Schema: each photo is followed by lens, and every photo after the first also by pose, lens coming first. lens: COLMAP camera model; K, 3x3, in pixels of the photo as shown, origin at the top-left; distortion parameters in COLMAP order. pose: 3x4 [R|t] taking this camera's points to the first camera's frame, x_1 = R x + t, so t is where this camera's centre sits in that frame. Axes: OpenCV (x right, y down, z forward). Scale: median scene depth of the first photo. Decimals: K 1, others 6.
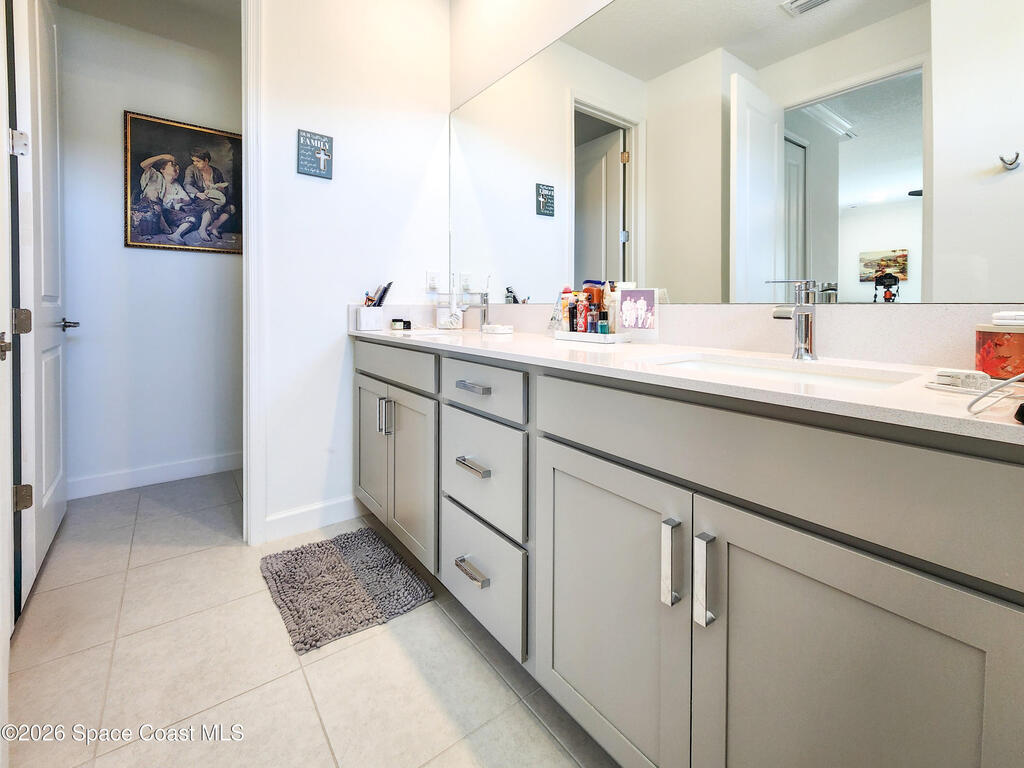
lens RADIAL K [[457.9, 0, 510.6], [0, 457.9, 311.4], [0, 0, 1]] dist [0.001891, 0.000041]
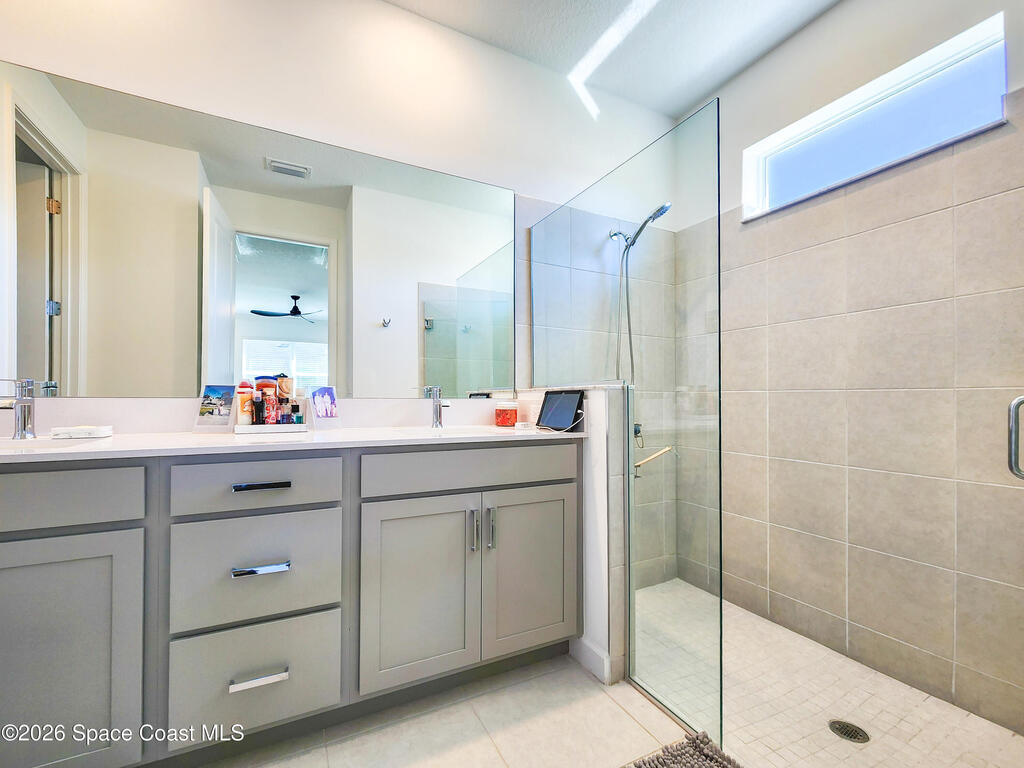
lens RADIAL K [[409.6, 0, 510.4], [0, 409.6, 400.5], [0, 0, 1]] dist [-0.001754, -0.000342]
pose [[0.165541, -0.007240, 0.986176, -0.707978], [0.008461, 0.999947, 0.005921, -0.011958], [-0.986167, 0.007364, 0.165594, 0.290043]]
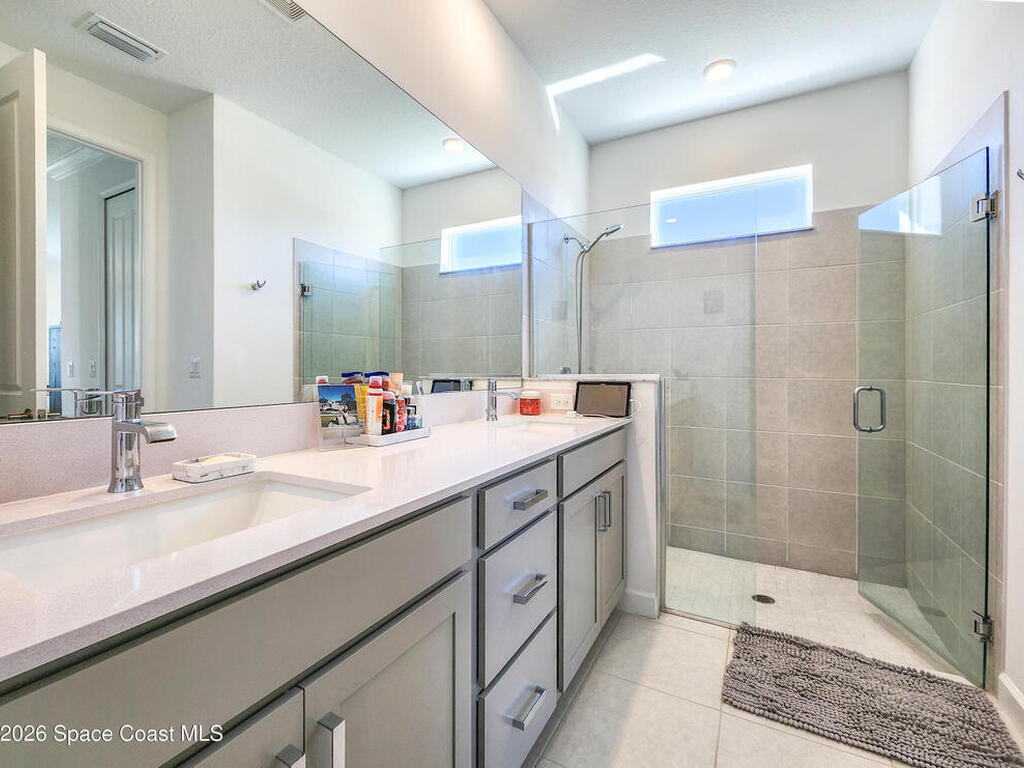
lens RADIAL K [[427.3, 0, 508.2], [0, 427.3, 374.1], [0, 0, 1]] dist [0.003448, -0.000024]
pose [[-0.398354, -0.011502, 0.917160, -0.696696], [0.004811, 0.999881, 0.014629, -0.077097], [-0.917219, 0.010240, -0.398251, 1.146874]]
